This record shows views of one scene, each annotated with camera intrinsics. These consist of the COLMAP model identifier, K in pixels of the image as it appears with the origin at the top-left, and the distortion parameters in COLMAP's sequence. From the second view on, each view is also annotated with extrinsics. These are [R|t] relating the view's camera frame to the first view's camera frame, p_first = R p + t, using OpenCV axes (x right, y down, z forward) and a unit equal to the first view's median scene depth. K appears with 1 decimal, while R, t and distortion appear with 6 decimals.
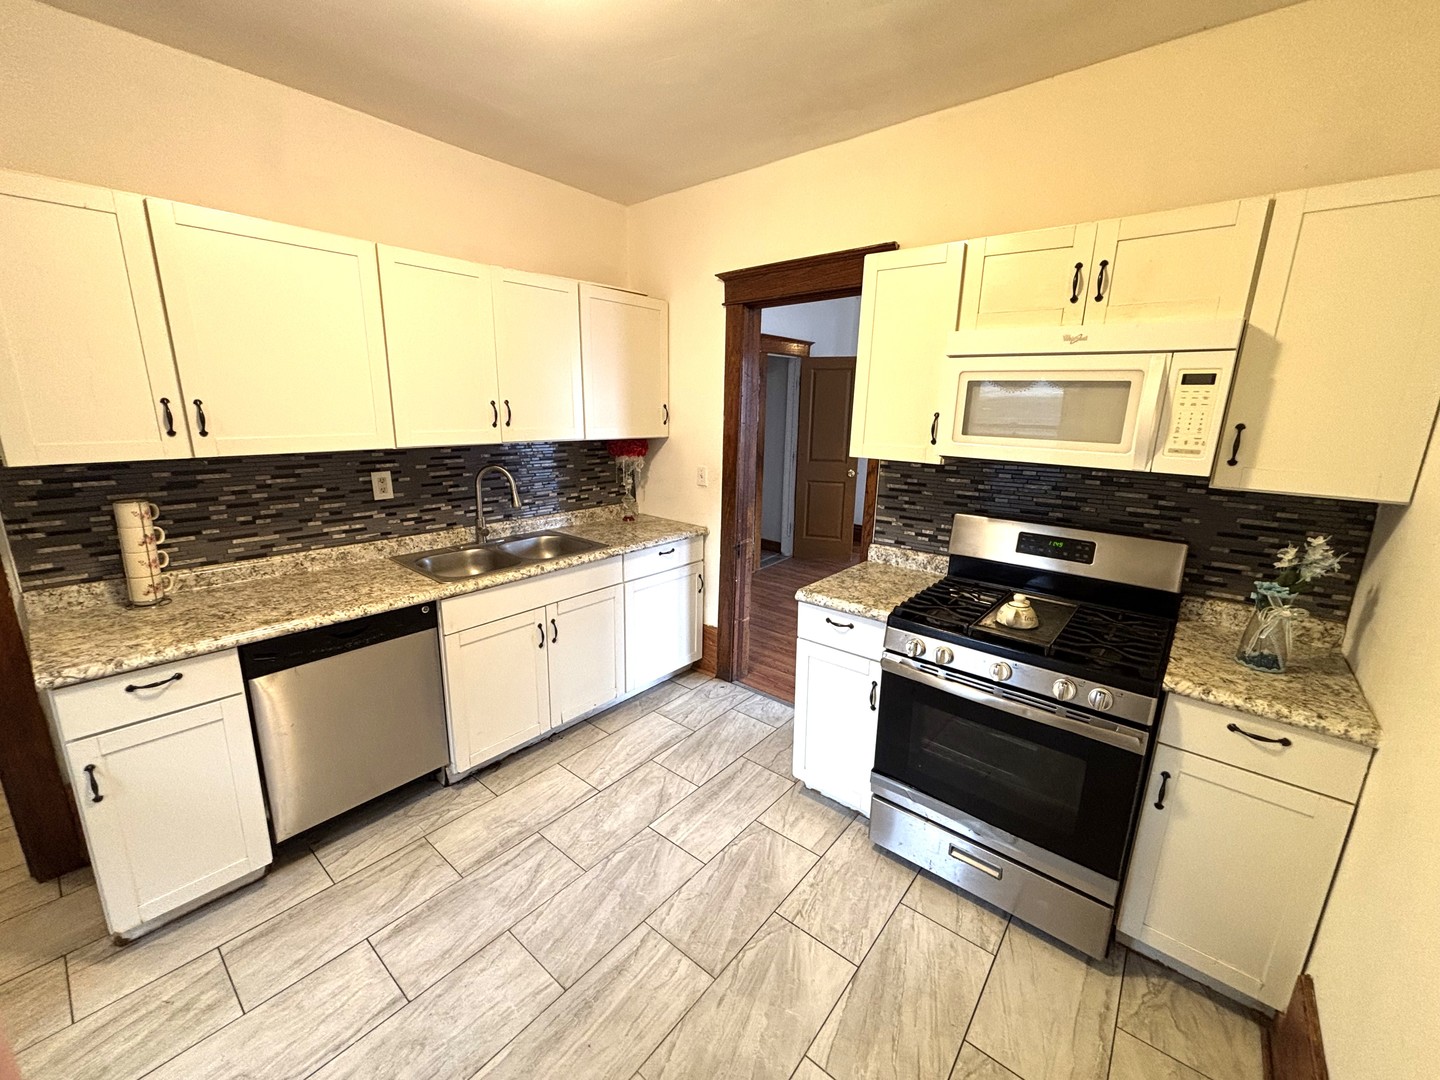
lens RADIAL K [[583.0, 0, 722.9], [0, 583.0, 536.3], [0, 0, 1]] dist [0.004377, 0.000780]
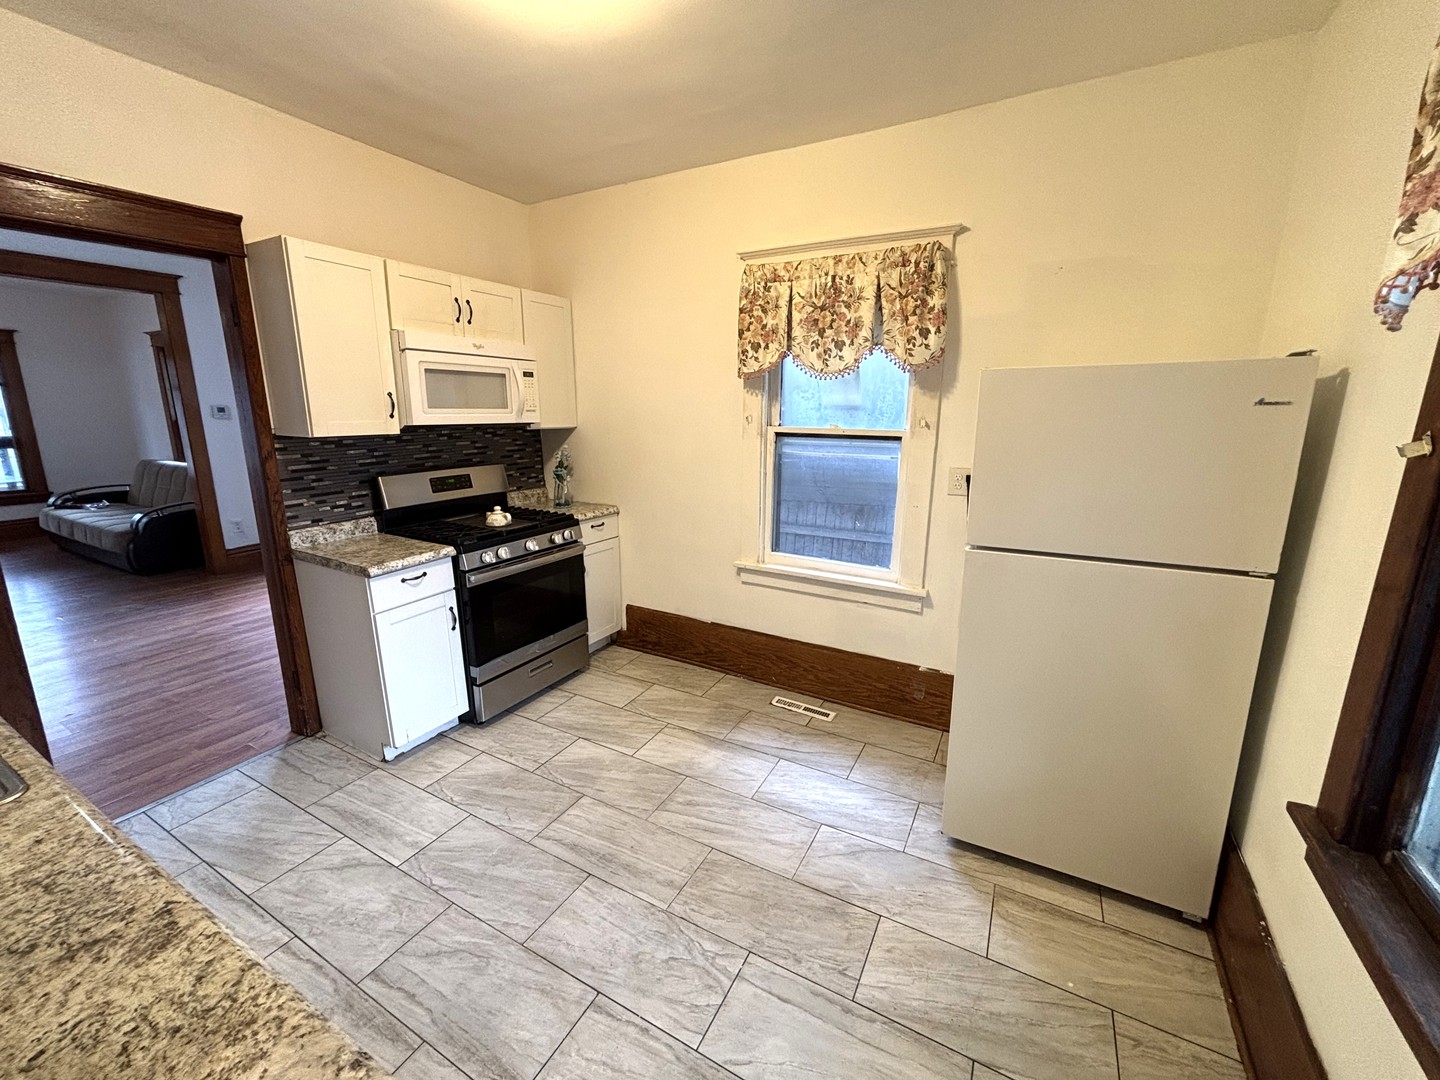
lens RADIAL K [[583.0, 0, 723.1], [0, 583.0, 536.5], [0, 0, 1]] dist [0.004377, 0.000780]
pose [[-0.182865, -0.237265, 0.954079, -1.054747], [0.215734, 0.937106, 0.274393, -0.117818], [-0.959176, 0.256004, -0.120178, 0.572294]]
